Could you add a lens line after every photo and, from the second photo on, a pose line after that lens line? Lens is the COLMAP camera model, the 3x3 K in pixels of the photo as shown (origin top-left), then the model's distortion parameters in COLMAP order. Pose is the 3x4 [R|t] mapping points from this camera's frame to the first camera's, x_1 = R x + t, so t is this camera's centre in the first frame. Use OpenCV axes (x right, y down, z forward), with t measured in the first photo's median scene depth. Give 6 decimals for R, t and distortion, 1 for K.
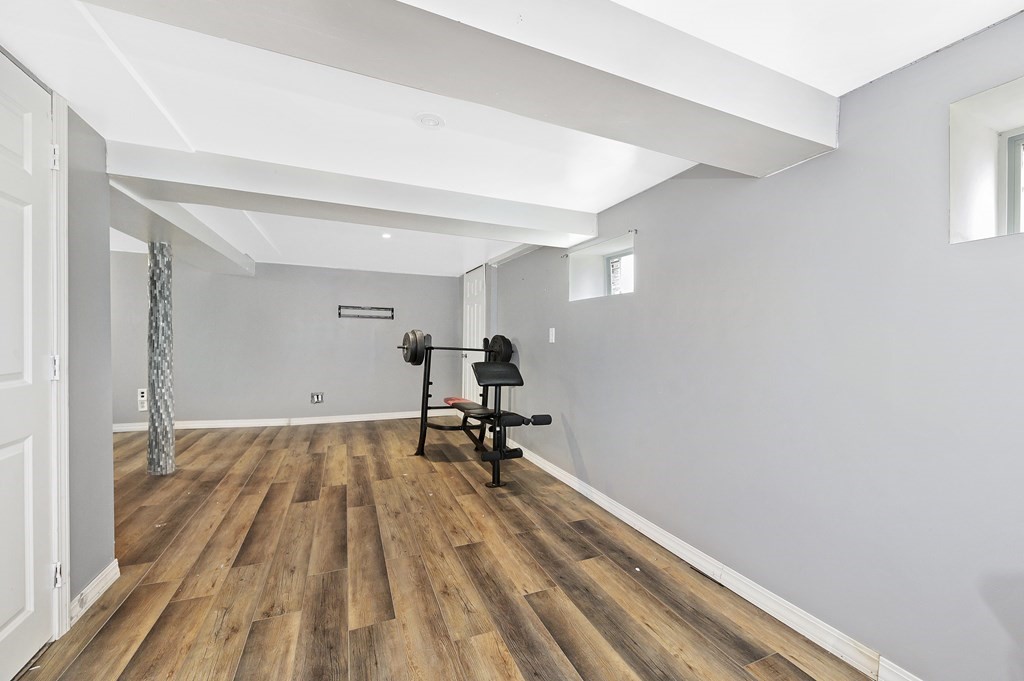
lens RADIAL K [[406.8, 0, 511.6], [0, 406.8, 338.1], [0, 0, 1]] dist [-0.000187, -0.000953]
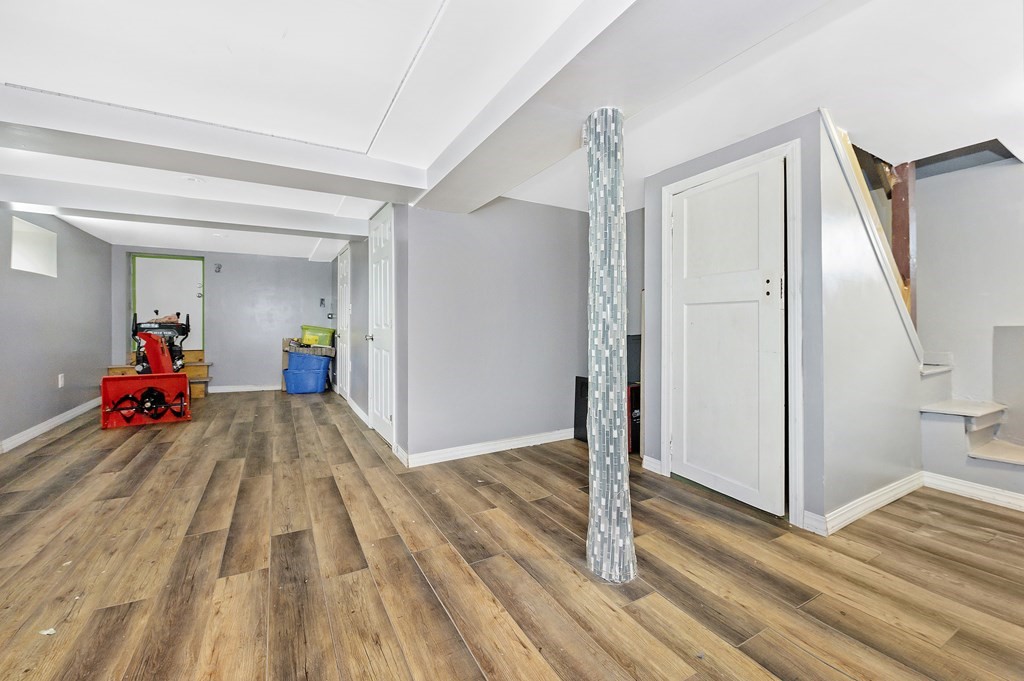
lens RADIAL K [[412.5, 0, 506.1], [0, 412.5, 346.0], [0, 0, 1]] dist [0.000804, -0.002160]
pose [[-0.992905, -0.008092, -0.118631, -0.854987], [-0.014588, 0.998435, 0.053989, 0.042136], [0.118009, 0.055336, -0.991470, 1.877007]]
